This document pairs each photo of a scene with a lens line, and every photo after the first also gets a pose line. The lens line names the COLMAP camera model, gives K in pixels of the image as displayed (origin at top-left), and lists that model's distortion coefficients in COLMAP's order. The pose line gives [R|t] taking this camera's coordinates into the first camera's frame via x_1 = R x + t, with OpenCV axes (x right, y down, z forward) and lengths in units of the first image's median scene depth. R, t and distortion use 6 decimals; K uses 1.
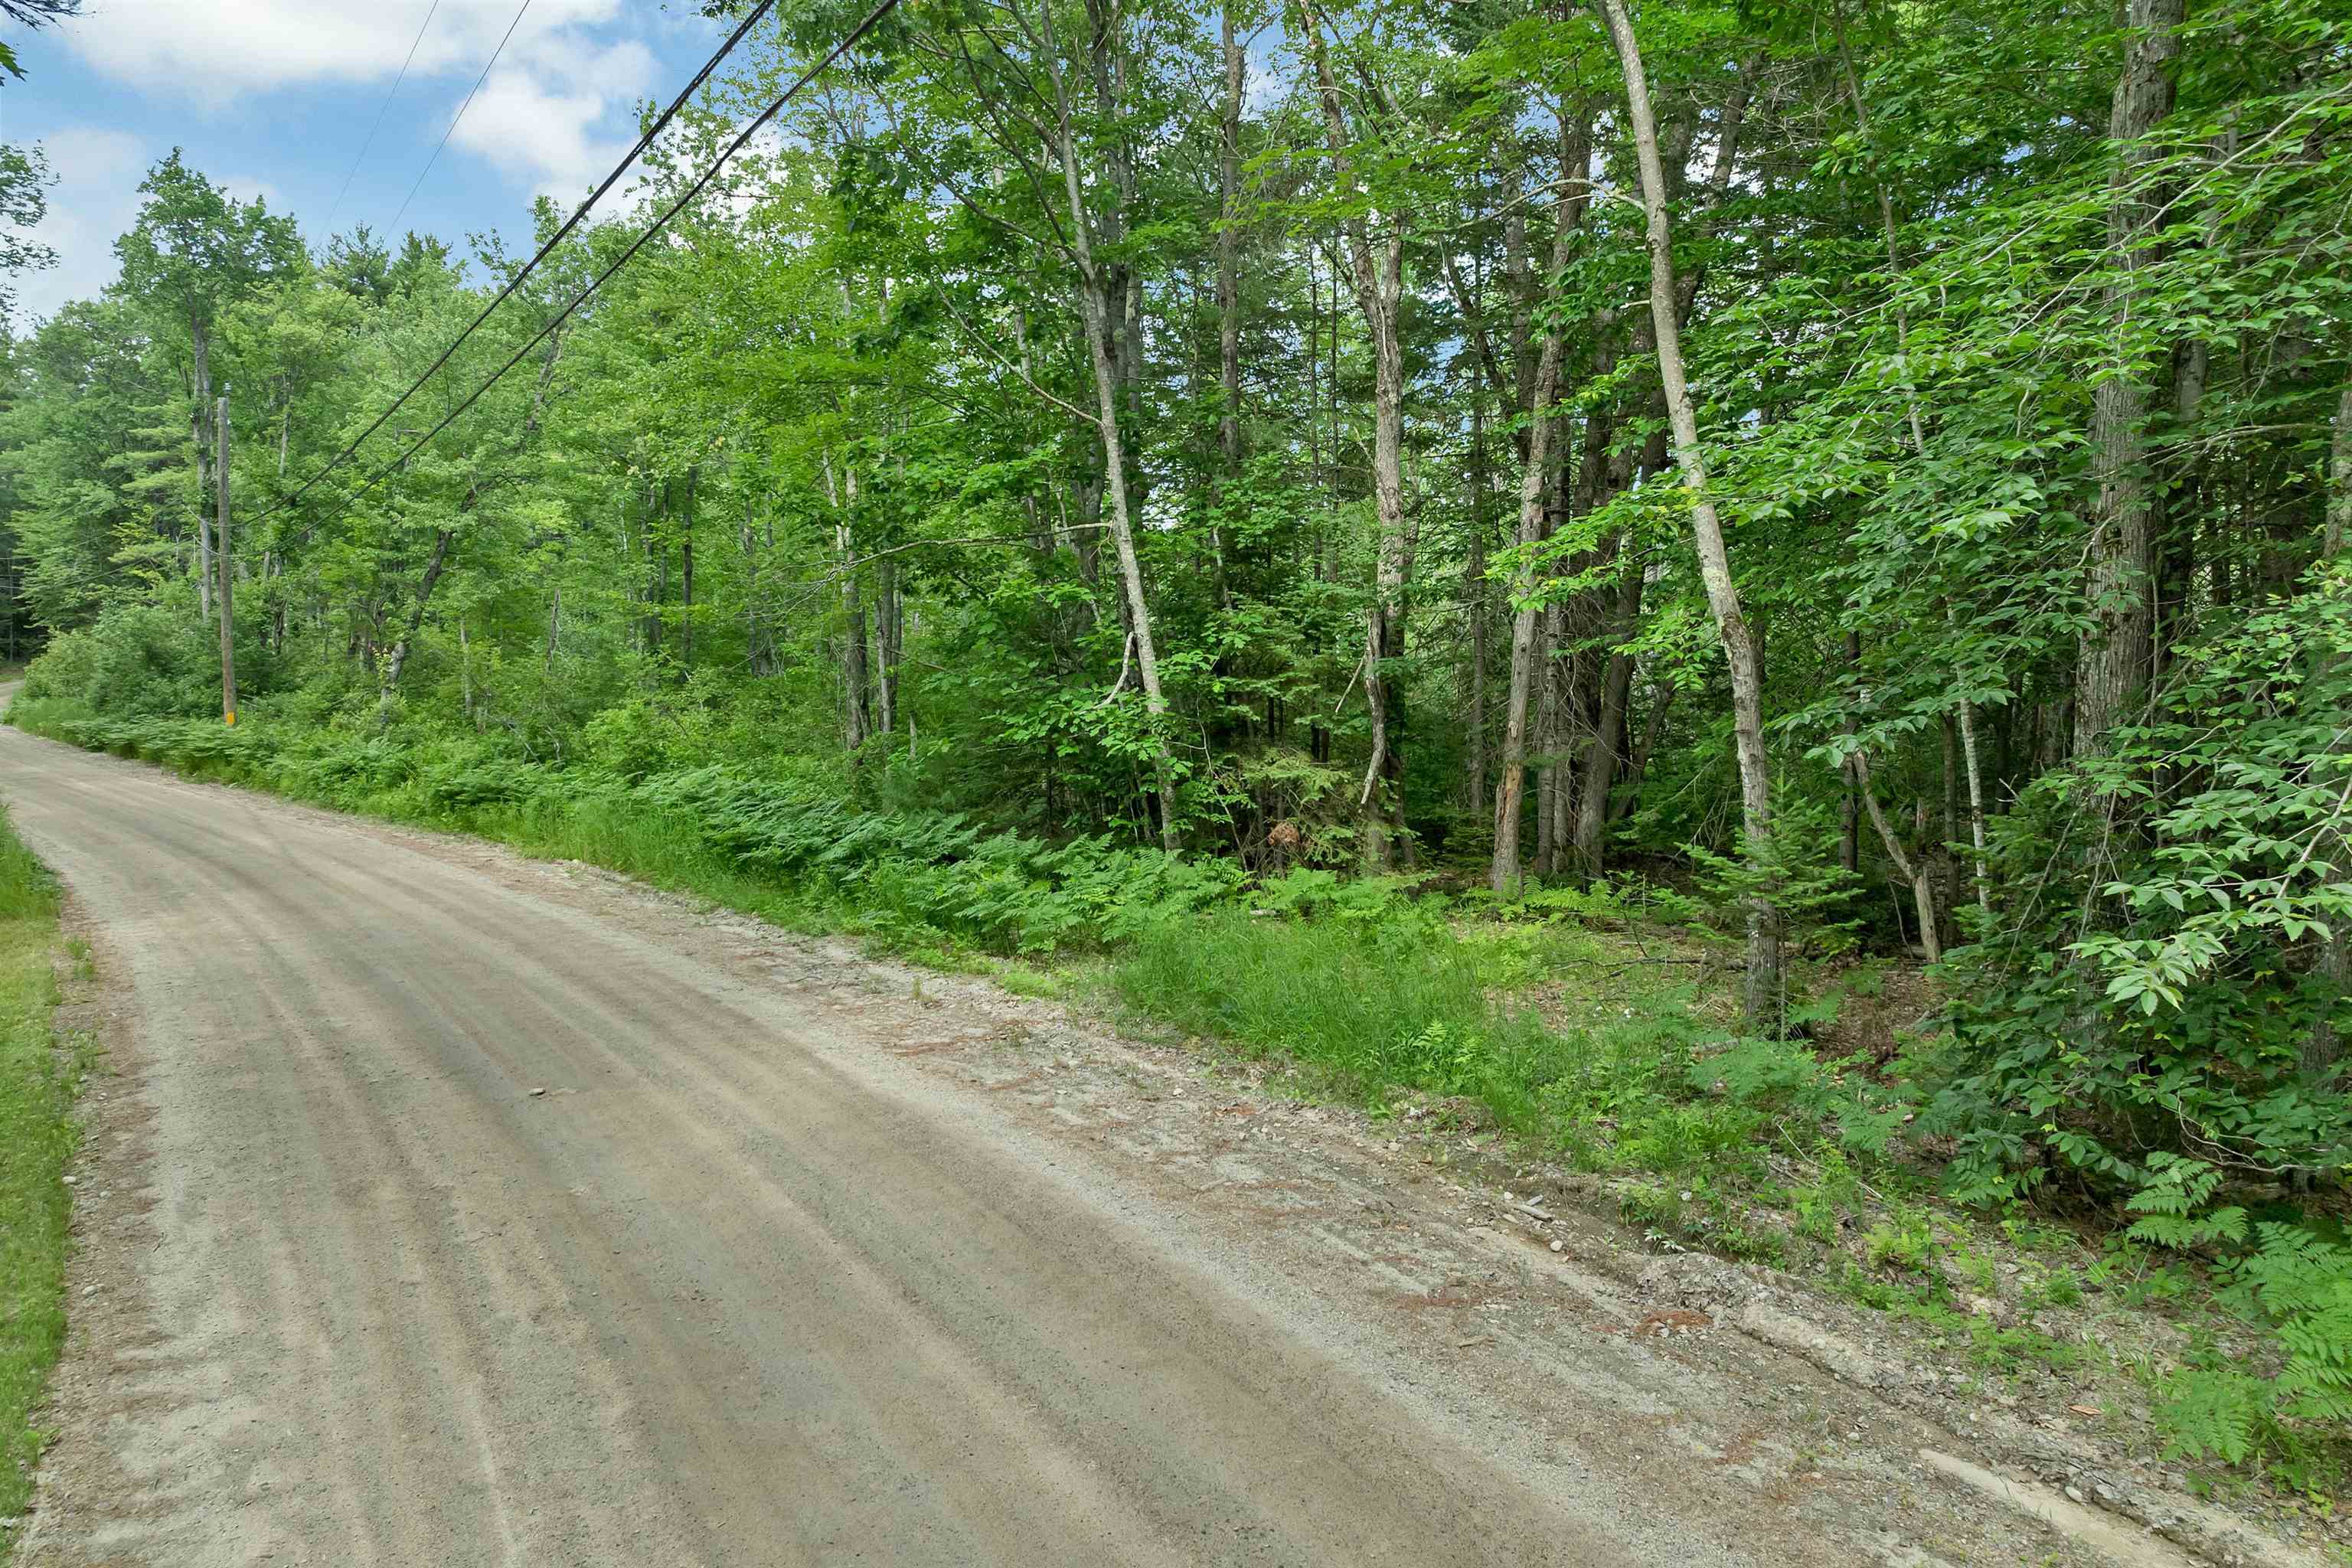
lens RADIAL K [[1724.0, 0, 1175.2], [0, 1724.0, 778.4], [0, 0, 1]] dist [-0.026649, -0.003659]
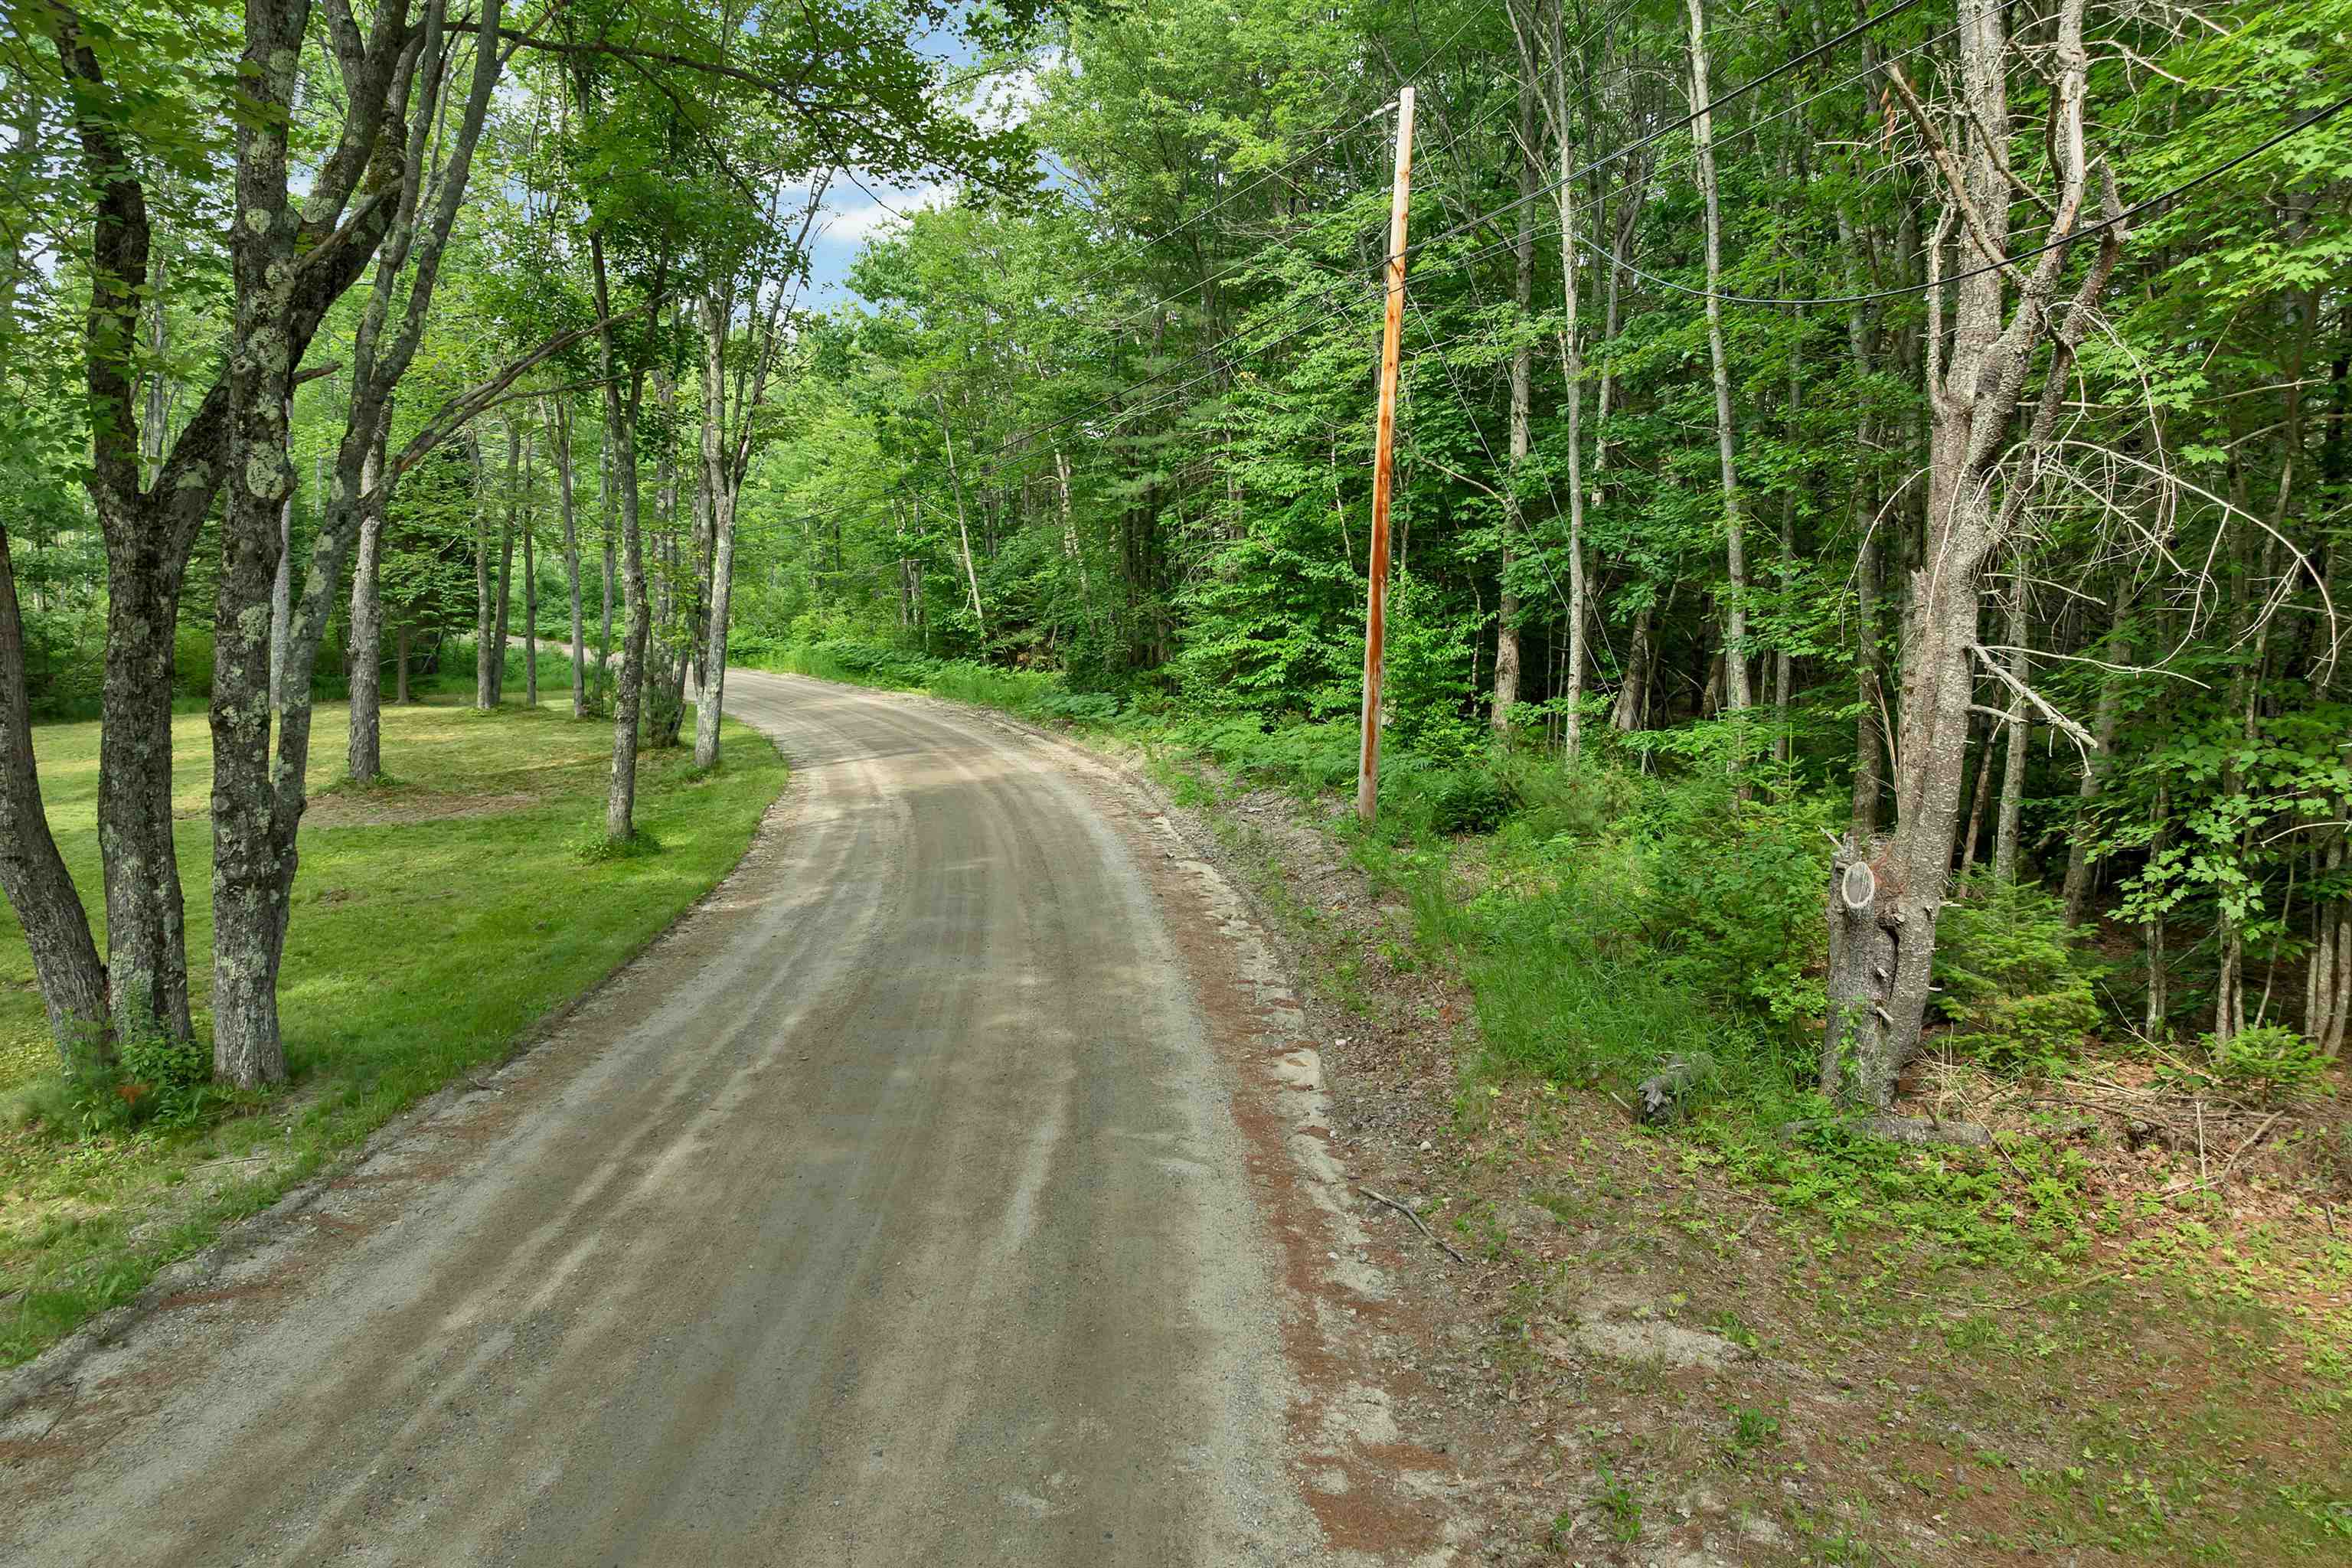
lens RADIAL K [[1724.0, 0, 1177.2], [0, 1724.0, 785.3], [0, 0, 1]] dist [-0.026649, -0.003659]
pose [[0.995322, 0.013525, -0.095659, 0.626610], [-0.008028, 0.998306, 0.057623, 0.080261], [0.096276, -0.056585, 0.993745, -1.989691]]
